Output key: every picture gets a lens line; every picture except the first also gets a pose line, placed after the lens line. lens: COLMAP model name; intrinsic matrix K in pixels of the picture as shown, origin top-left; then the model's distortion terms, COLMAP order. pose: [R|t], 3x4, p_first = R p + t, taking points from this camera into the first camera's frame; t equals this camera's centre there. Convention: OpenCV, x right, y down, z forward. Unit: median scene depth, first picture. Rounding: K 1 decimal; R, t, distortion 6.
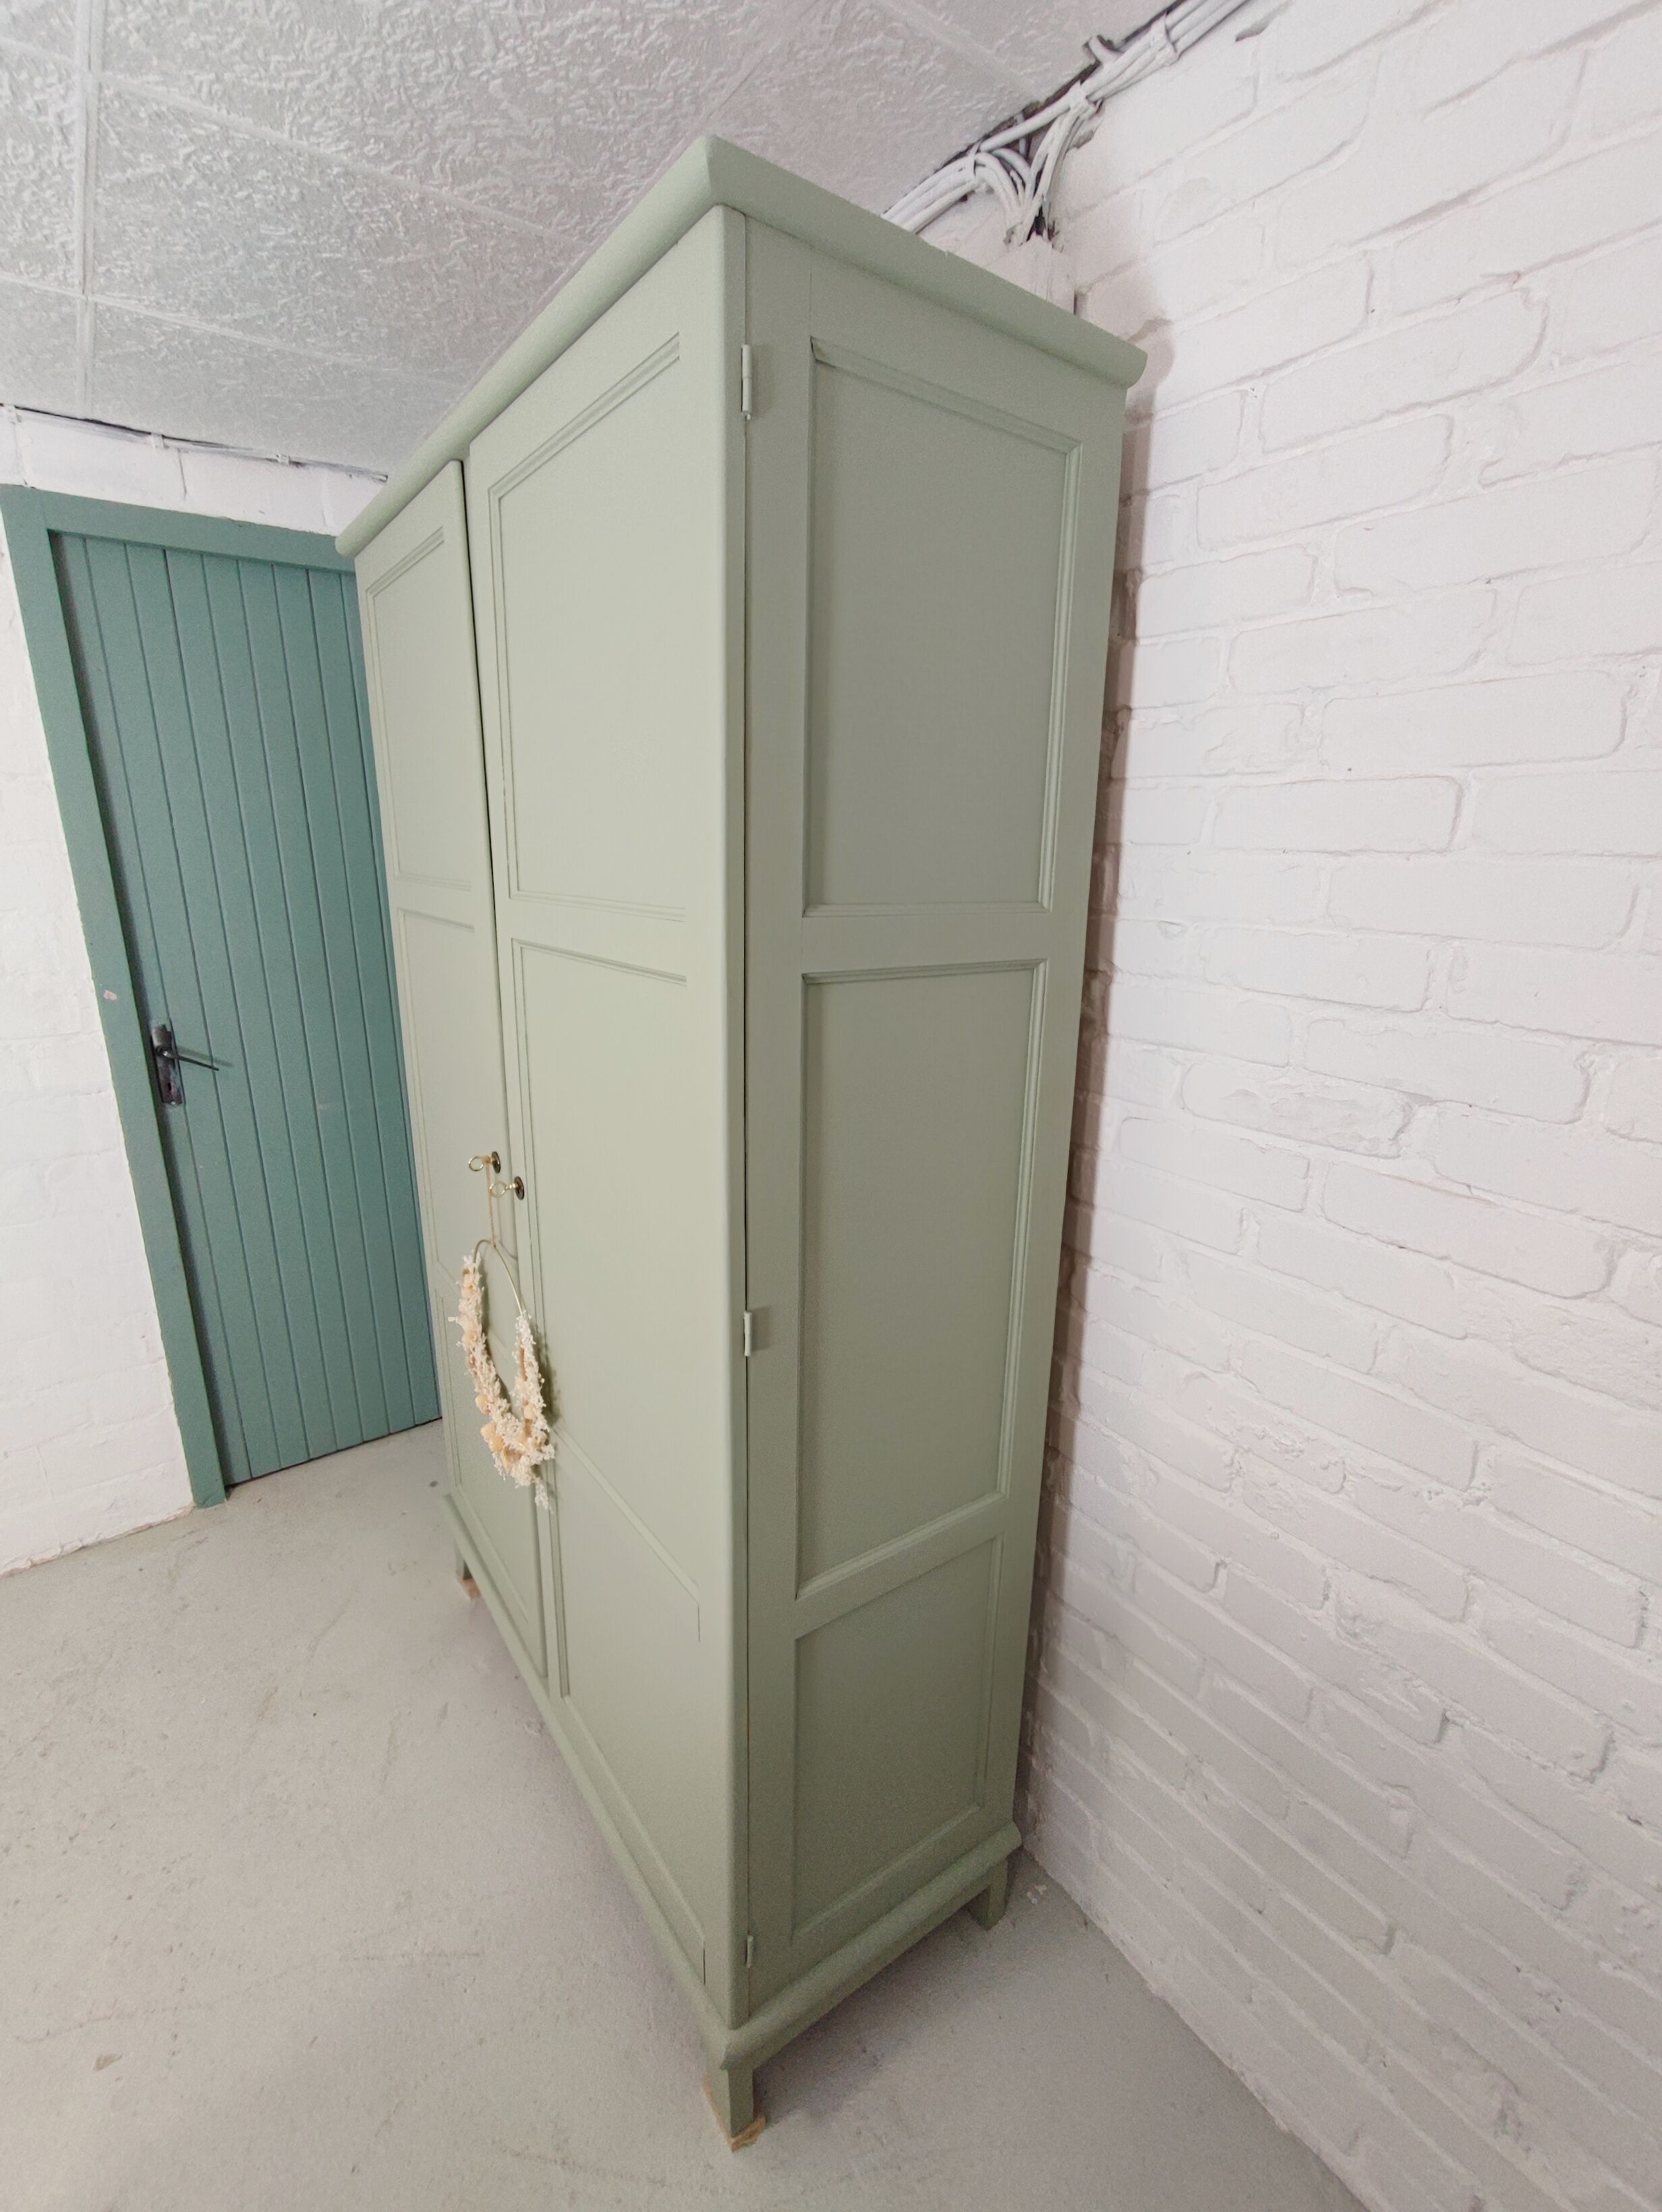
lens RADIAL K [[991.4, 0, 826.2], [0, 991.4, 1102.3], [0, 0, 1]] dist [-0.006723, 0.000079]
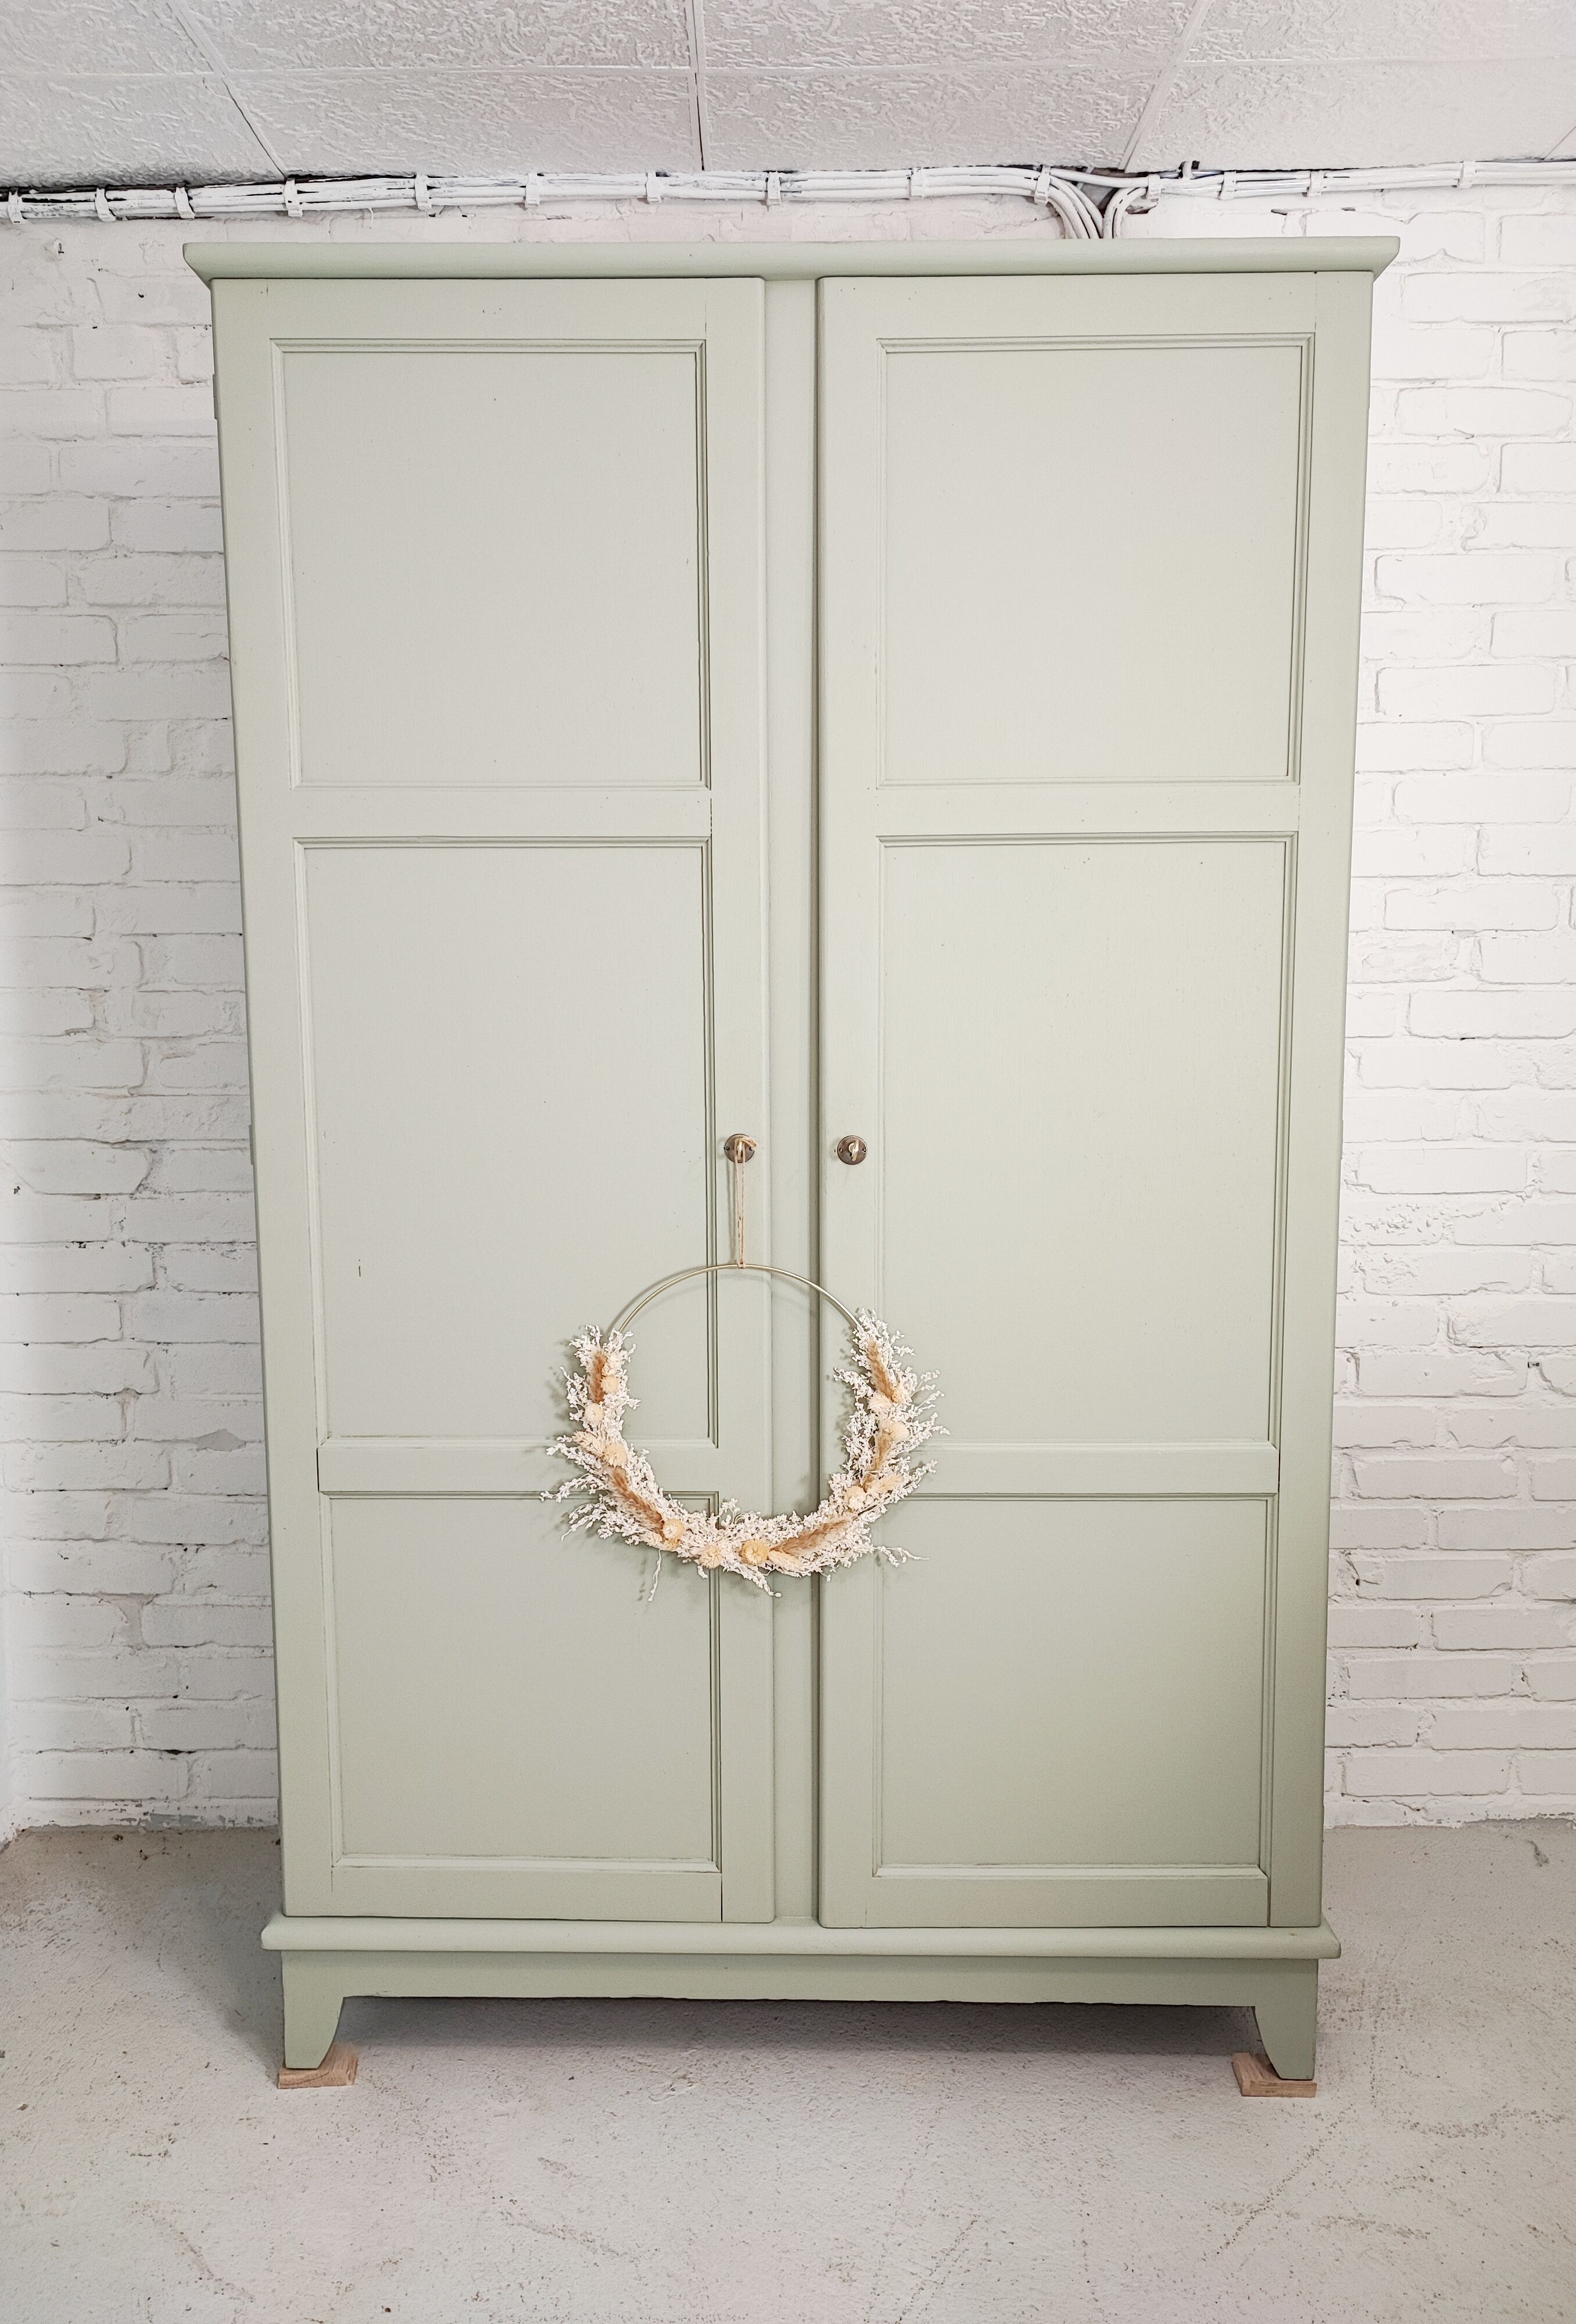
lens RADIAL K [[1653.8, 0, 770.8], [0, 1653.8, 1167.8], [0, 0, 1]] dist [0.010074, -0.017167]
pose [[0.611272, -0.112343, 0.783407, -1.991614], [0.212980, 0.976707, -0.026119, 0.180071], [-0.762225, 0.182816, 0.620960, 0.301848]]
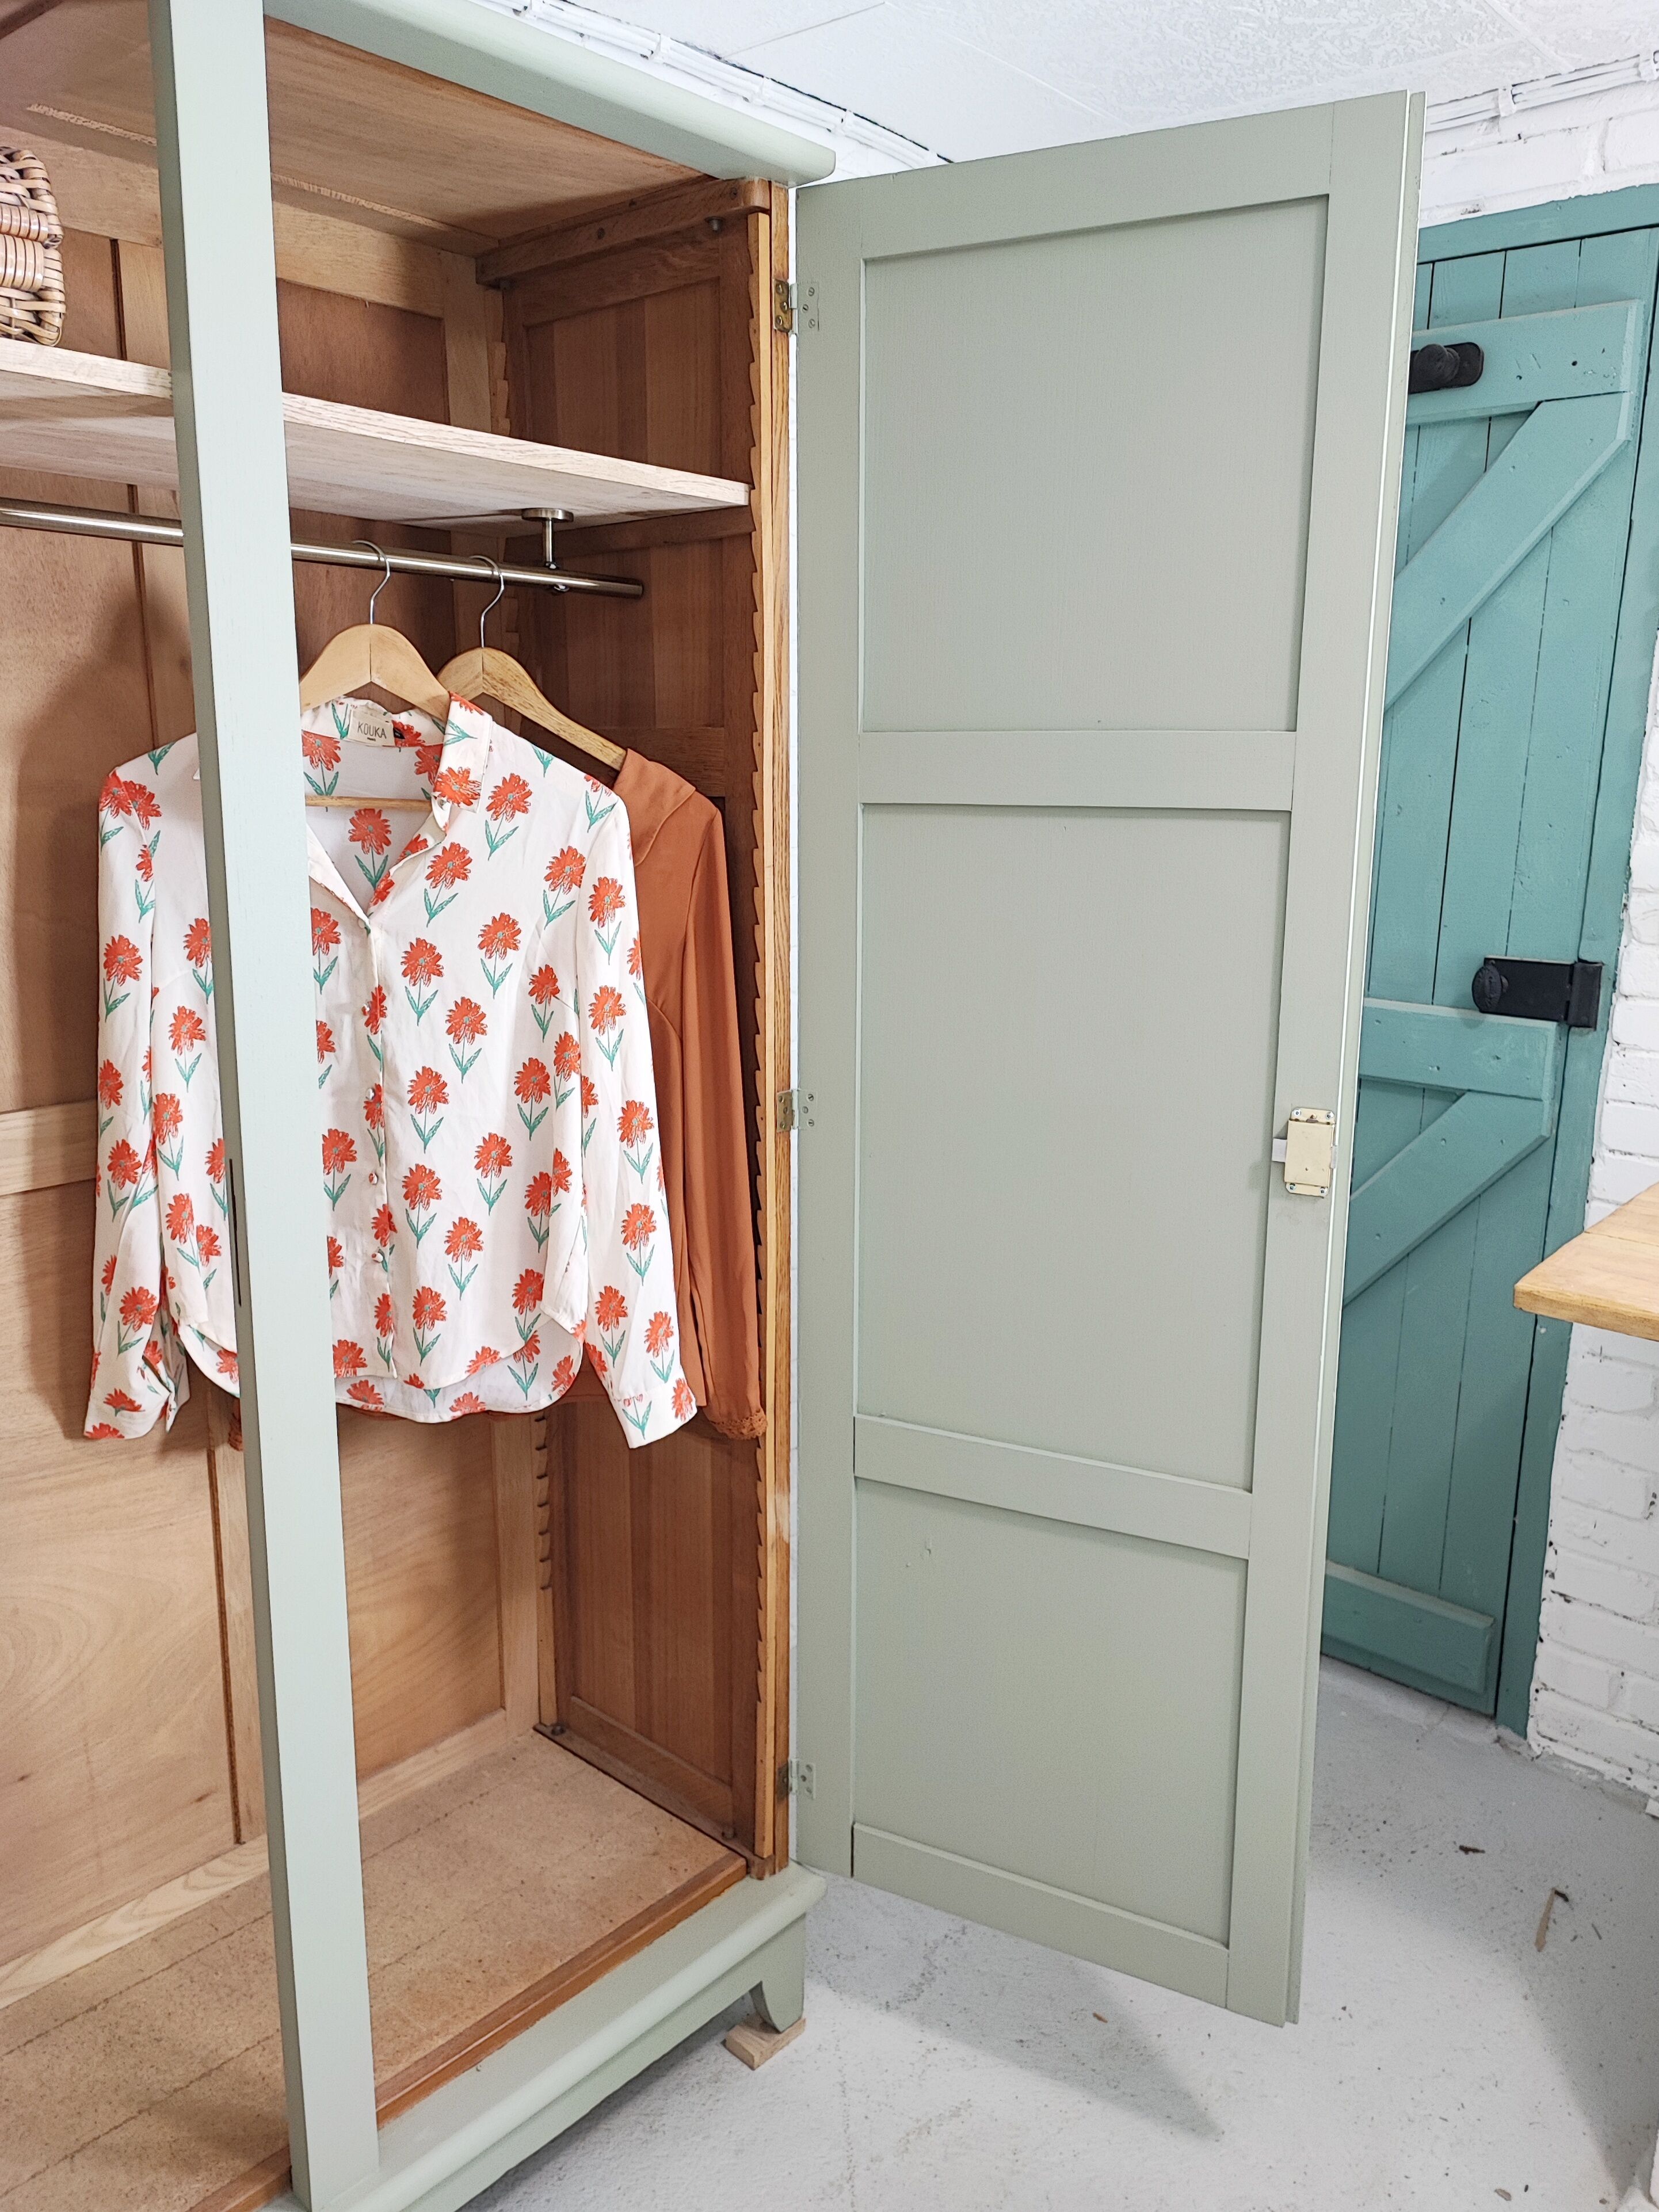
lens RADIAL K [[1608.0, 0, 817.9], [0, 1608.0, 1115.2], [0, 0, 1]] dist [0.055349, -0.067180]
pose [[-0.206655, -0.218770, 0.953642, -1.811681], [0.226330, 0.937556, 0.264126, -0.246974], [-0.951876, 0.270421, -0.144237, 1.264978]]
